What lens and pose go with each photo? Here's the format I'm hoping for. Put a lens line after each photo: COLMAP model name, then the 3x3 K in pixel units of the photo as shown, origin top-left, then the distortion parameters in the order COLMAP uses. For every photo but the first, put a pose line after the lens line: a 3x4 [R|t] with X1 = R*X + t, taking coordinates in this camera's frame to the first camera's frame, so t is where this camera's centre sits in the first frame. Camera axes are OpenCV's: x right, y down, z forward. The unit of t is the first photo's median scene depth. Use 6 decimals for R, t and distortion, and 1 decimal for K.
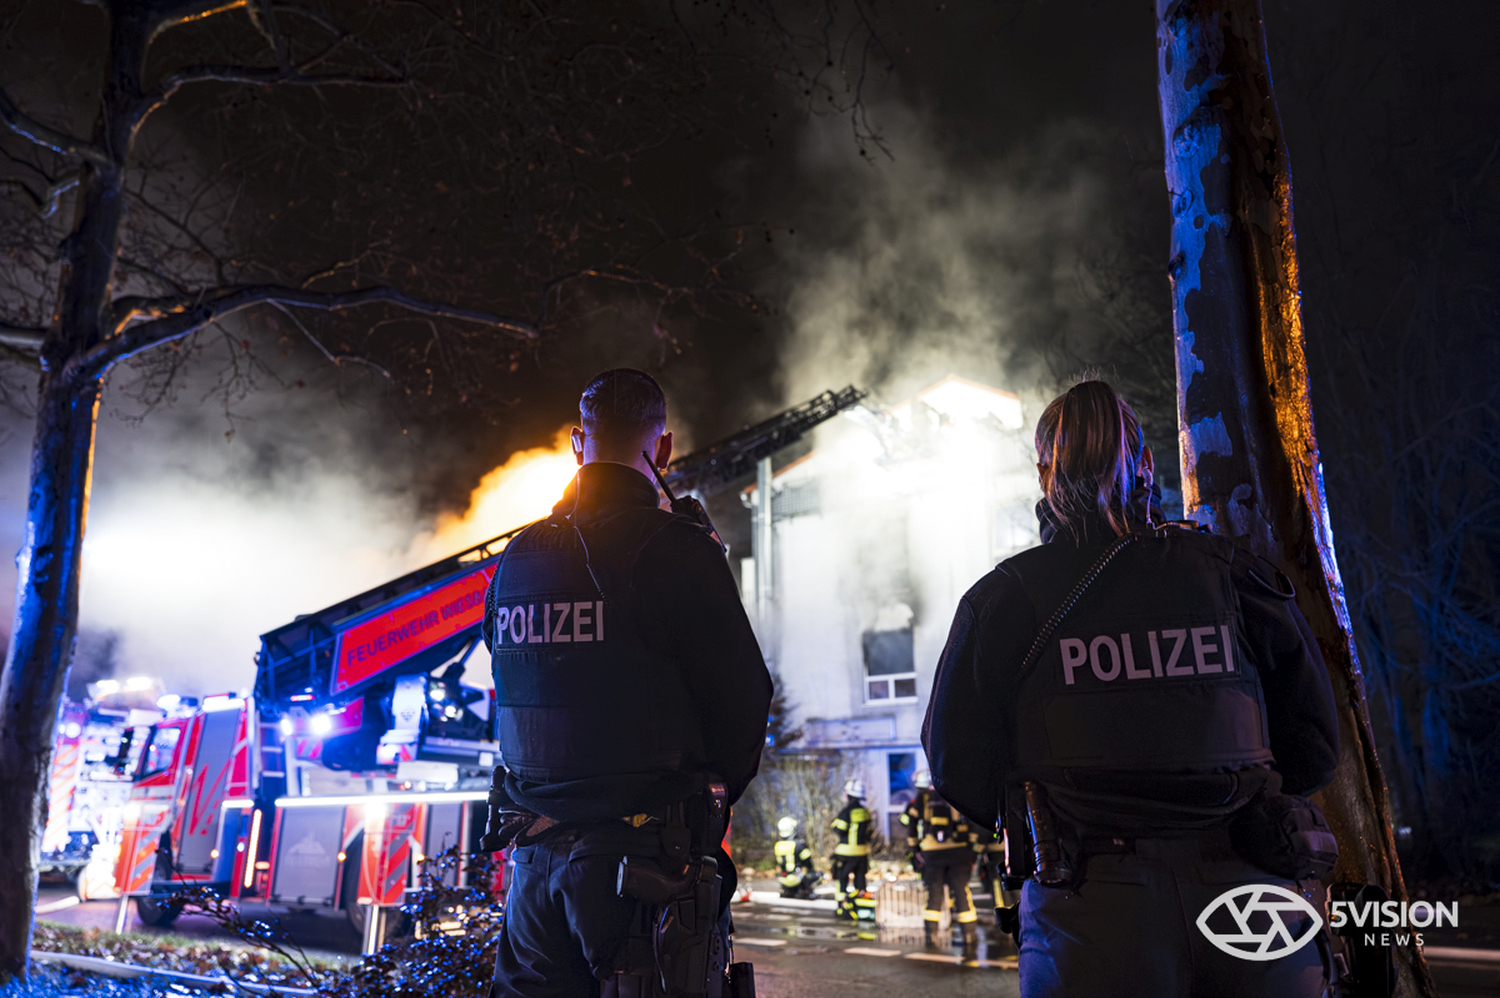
lens RADIAL K [[1010.0, 0, 756.9], [0, 1010.0, 496.1], [0, 0, 1]] dist [-0.004443, -0.001951]
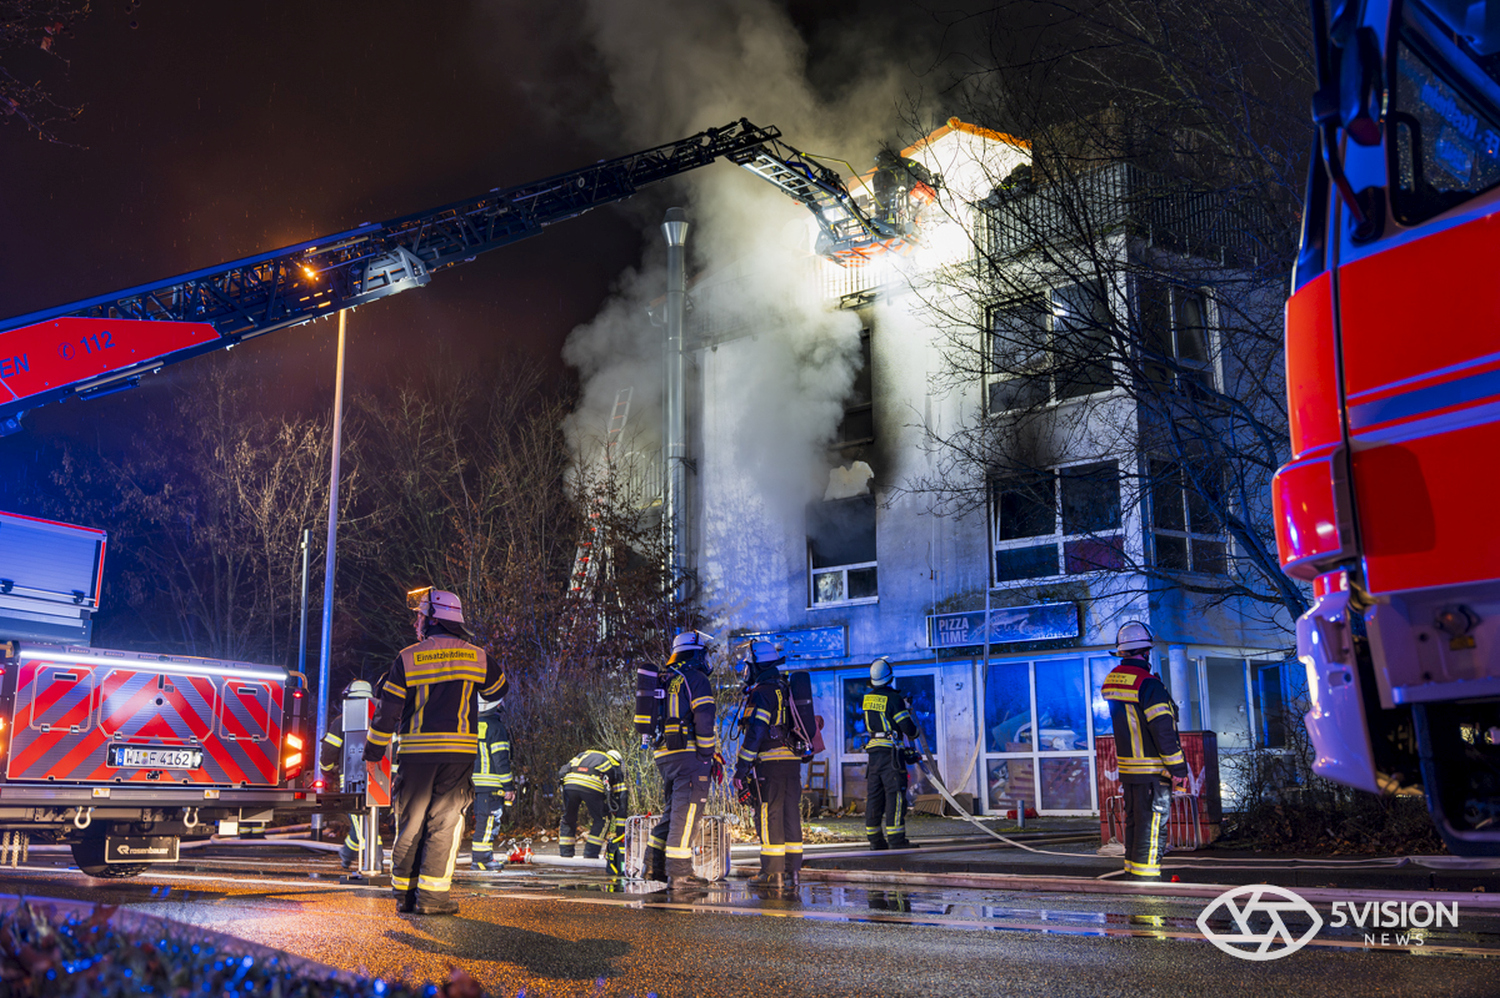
lens RADIAL K [[1444.5, 0, 774.9], [0, 1444.5, 495.5], [0, 0, 1]] dist [-0.015154, 0.000000]
pose [[0.998143, -0.010676, -0.059974, 0.312713], [0.015930, 0.996009, 0.087817, 0.098794], [0.058797, -0.088609, 0.994330, 0.084221]]
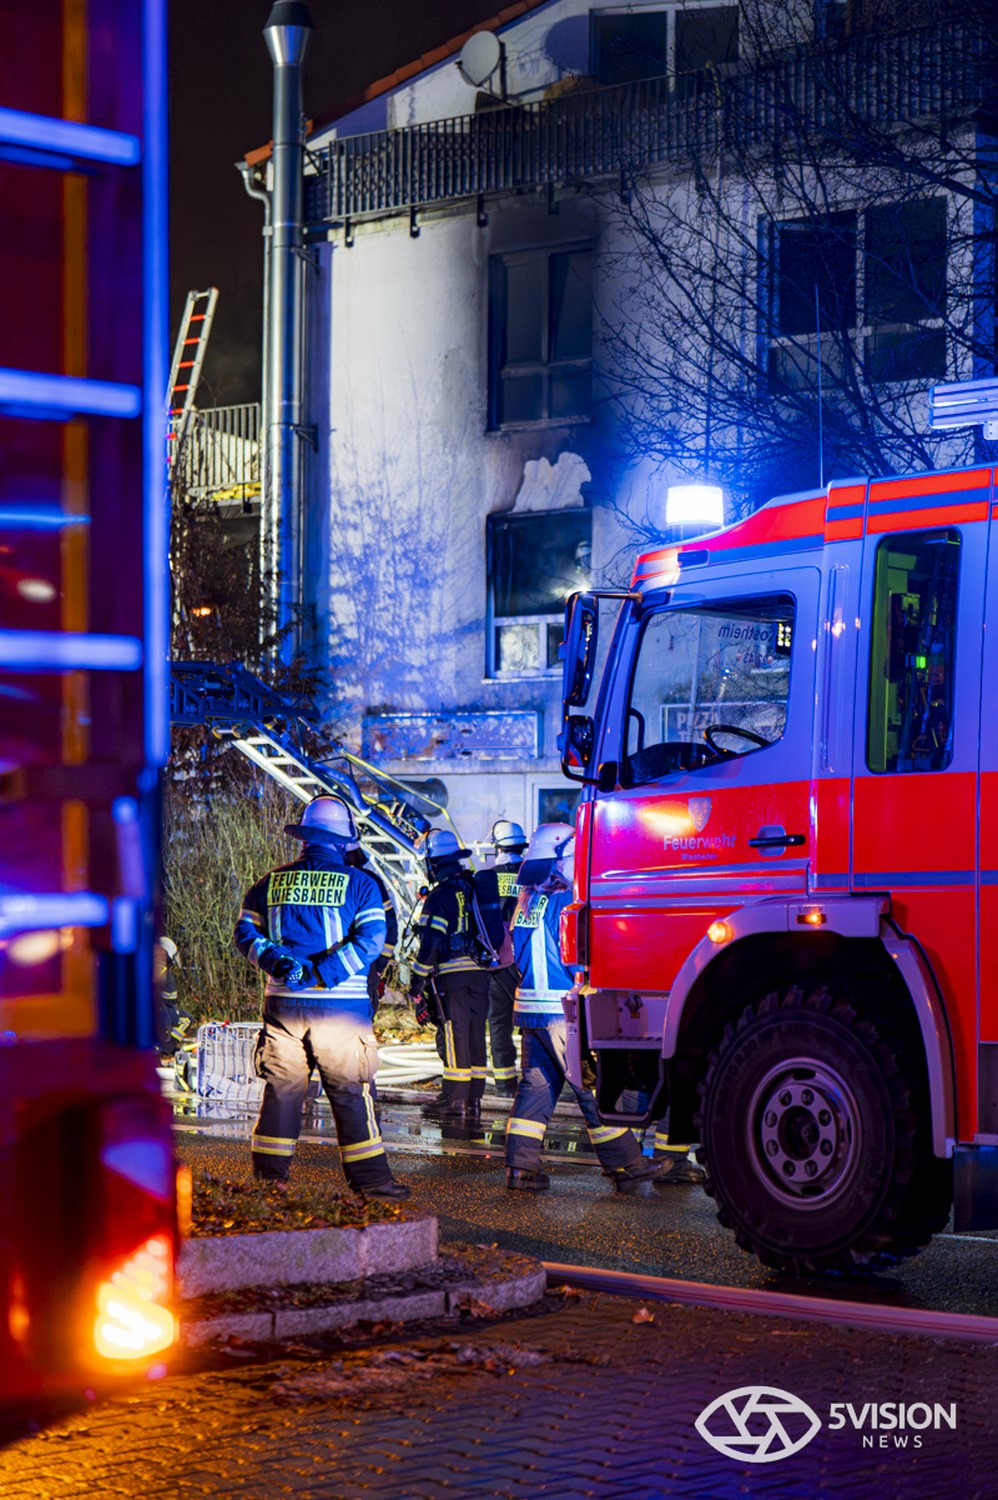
lens RADIAL K [[3269.2, 0, 500.9], [0, 3269.2, 744.9], [0, 0, 1]] dist [0.021095, 0.000000]
pose [[0.997232, 0.019903, -0.071646, 0.467551], [-0.001604, 0.969047, 0.246871, -0.246749], [0.074342, -0.246073, 0.966396, -0.796469]]
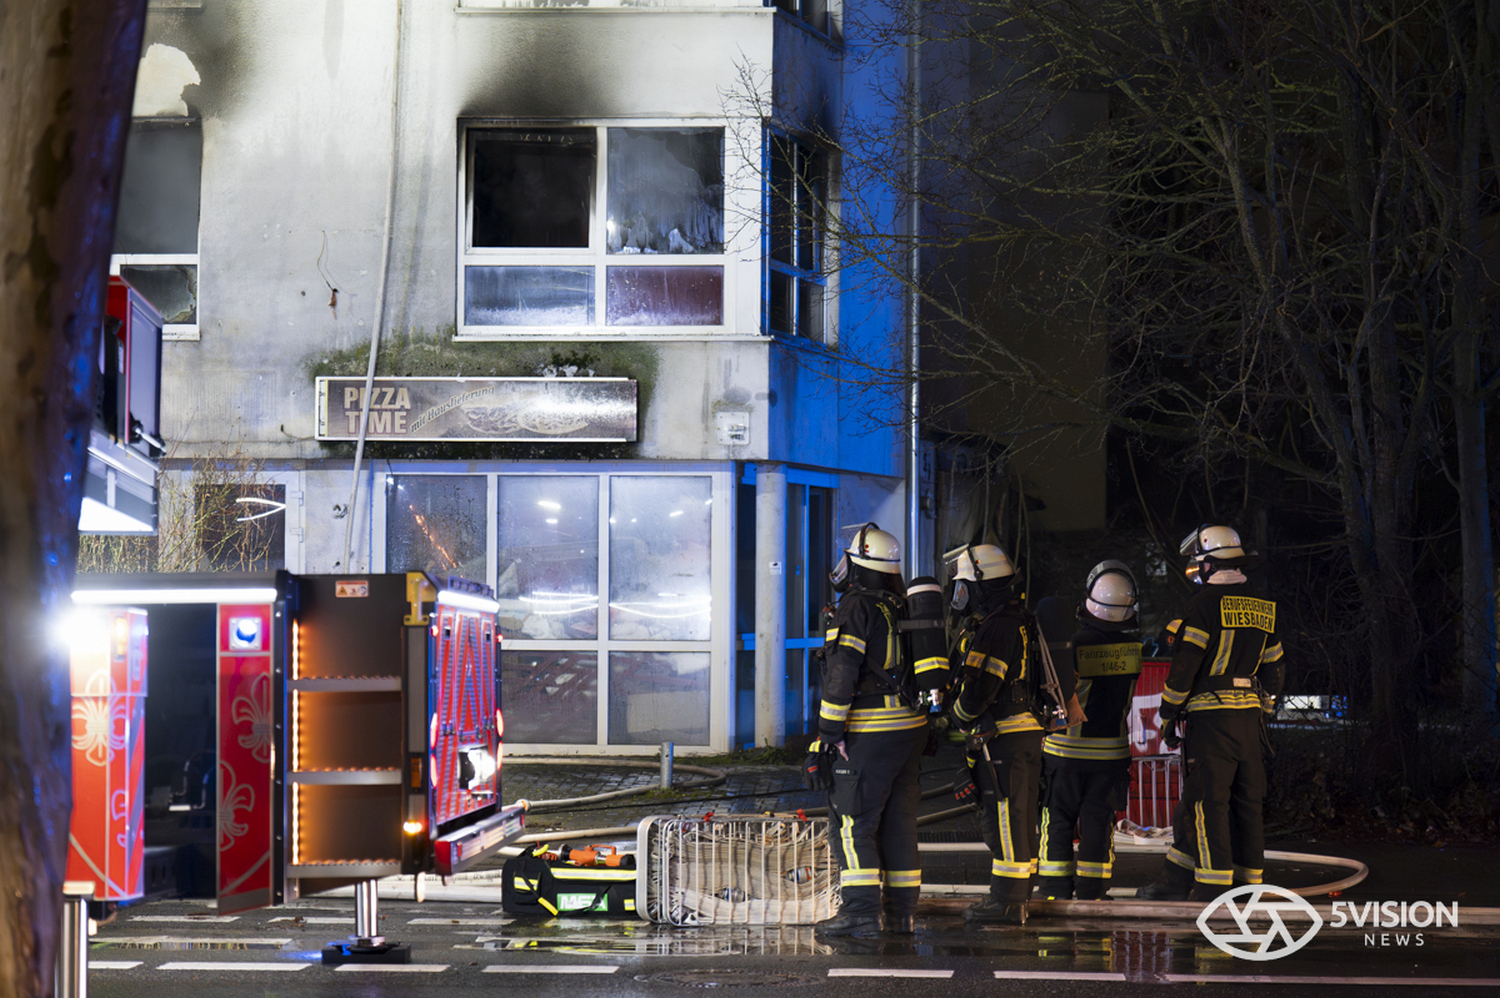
lens RADIAL K [[3269.2, 0, 756.9], [0, 3269.2, 499.7], [0, 0, 1]] dist [0.021095, 0.000000]
pose [[0.832508, 0.034447, 0.552941, -0.613963], [-0.174398, 0.963619, 0.202542, 0.002181], [-0.525847, -0.265049, 0.808229, -0.003804]]
